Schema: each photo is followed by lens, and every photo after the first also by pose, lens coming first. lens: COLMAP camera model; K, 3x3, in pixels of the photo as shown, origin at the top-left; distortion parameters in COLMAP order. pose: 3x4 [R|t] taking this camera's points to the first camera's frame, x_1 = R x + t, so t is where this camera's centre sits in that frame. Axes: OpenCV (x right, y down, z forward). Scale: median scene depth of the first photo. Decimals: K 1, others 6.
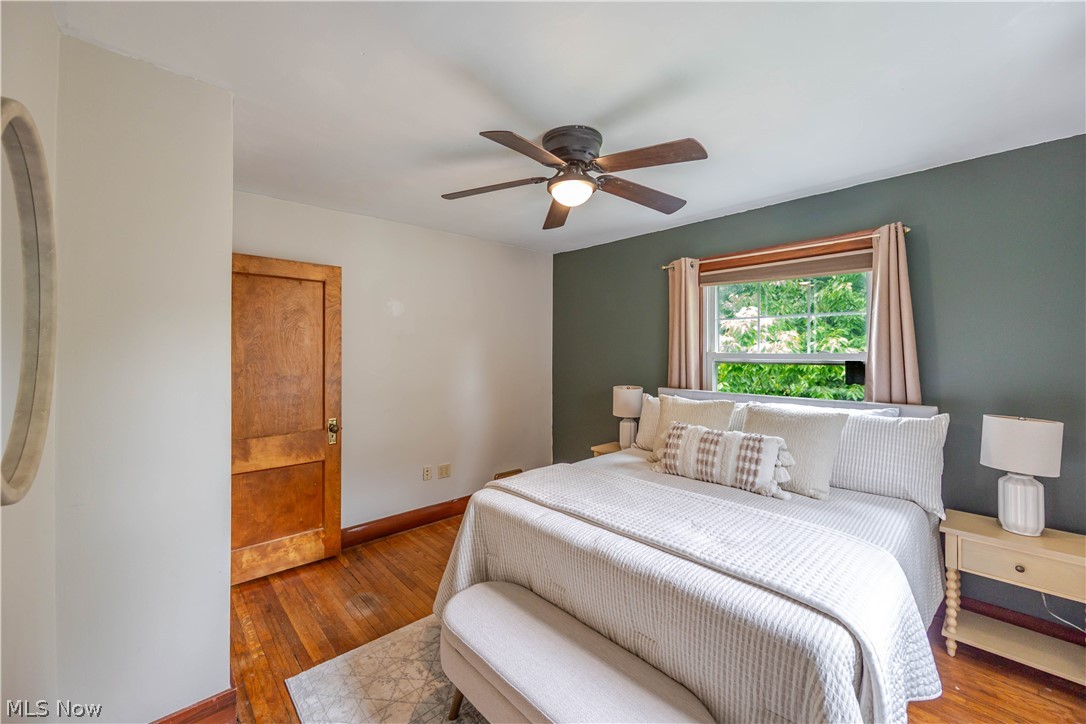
lens RADIAL K [[430.3, 0, 532.6], [0, 430.3, 356.5], [0, 0, 1]] dist [-0.000771, 0.000044]
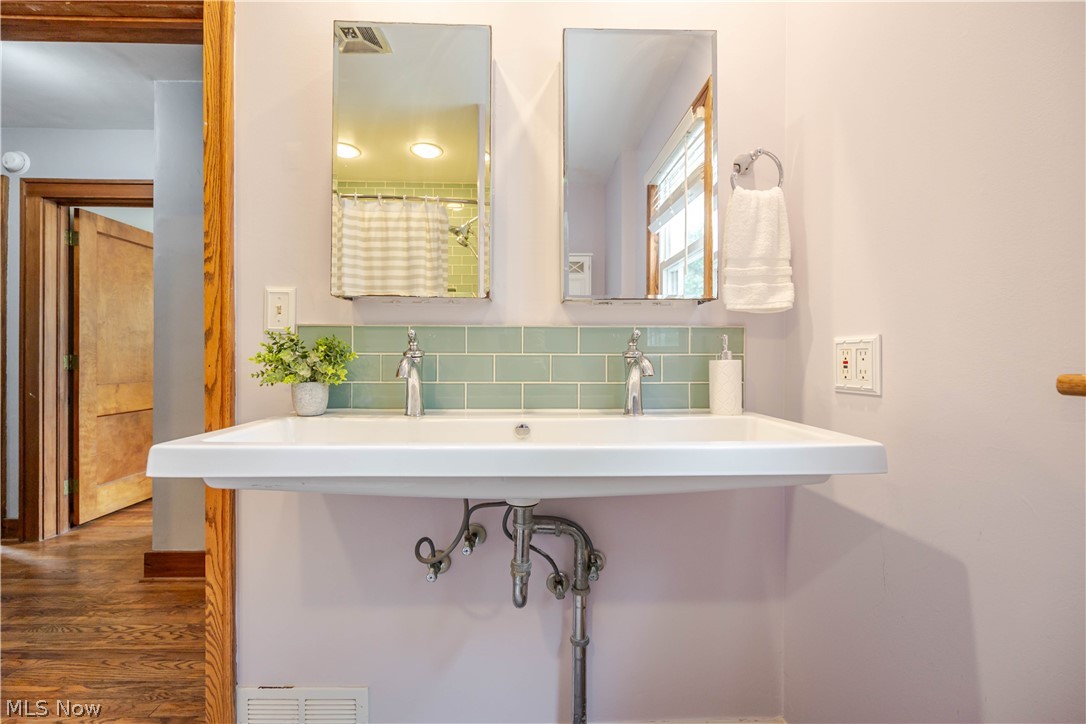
lens RADIAL K [[430.3, 0, 532.6], [0, 430.3, 356.5], [0, 0, 1]] dist [-0.000771, 0.000044]
pose [[0.652699, -0.001795, 0.757616, -0.769113], [0.003479, 0.999994, -0.000628, 0.120267], [-0.757610, 0.003046, 0.652701, -0.533878]]
